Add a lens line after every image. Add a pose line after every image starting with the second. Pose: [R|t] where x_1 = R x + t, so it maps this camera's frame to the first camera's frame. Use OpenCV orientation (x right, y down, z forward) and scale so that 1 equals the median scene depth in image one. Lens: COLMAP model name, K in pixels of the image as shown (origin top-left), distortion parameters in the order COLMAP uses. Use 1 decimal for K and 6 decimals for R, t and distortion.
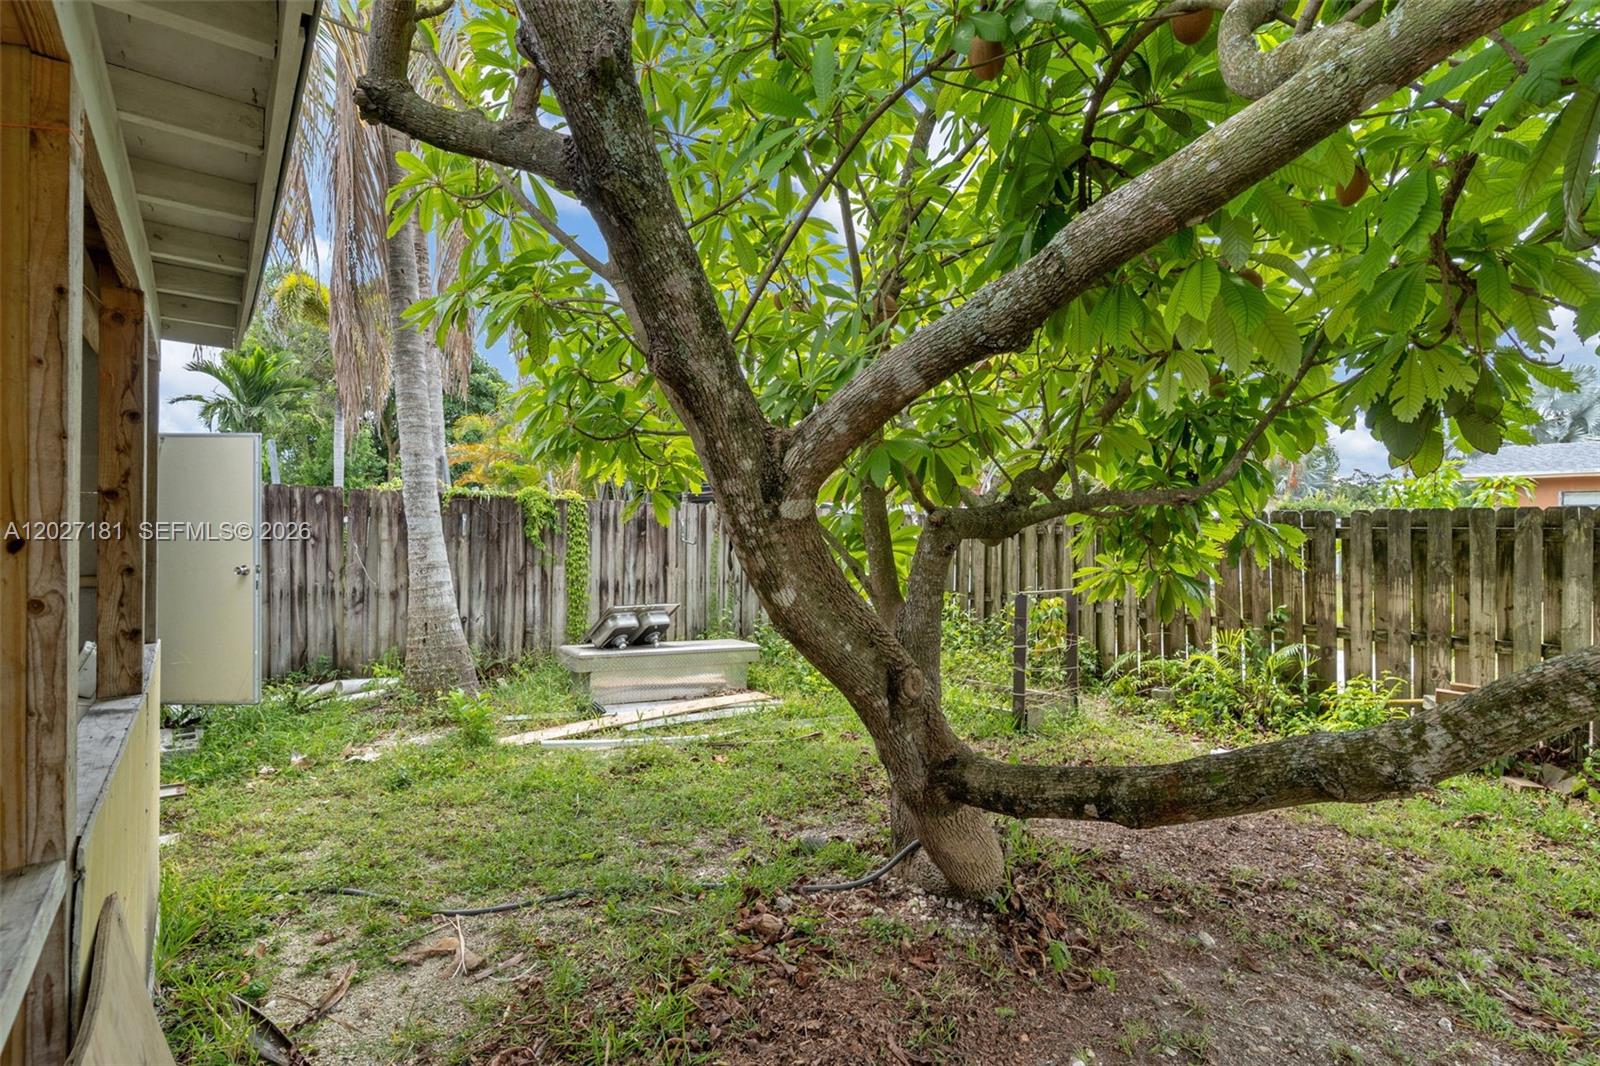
lens RADIAL K [[763.9, 0, 796.0], [0, 763.9, 542.4], [0, 0, 1]] dist [-0.000394, -0.000119]
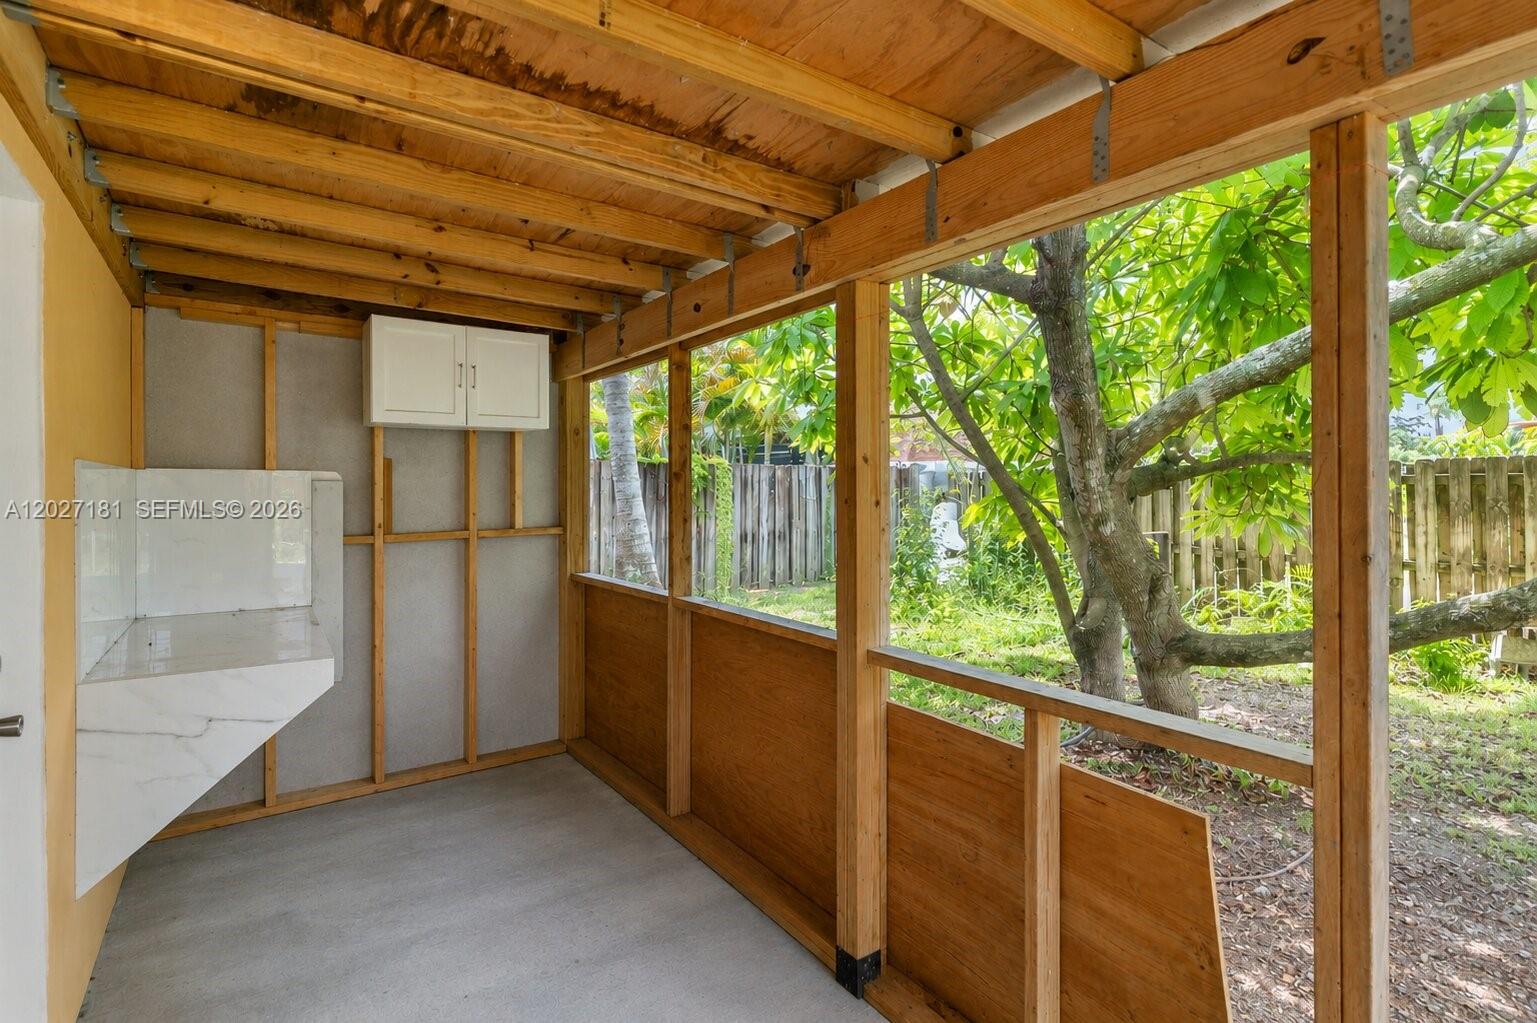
lens RADIAL K [[733.8, 0, 770.9], [0, 733.8, 497.3], [0, 0, 1]] dist [-0.000394, -0.000119]
pose [[0.997734, -0.018415, -0.064707, -0.185331], [0.018430, 0.999830, -0.000353, -0.002878], [0.064703, -0.000840, 0.997904, -0.183998]]
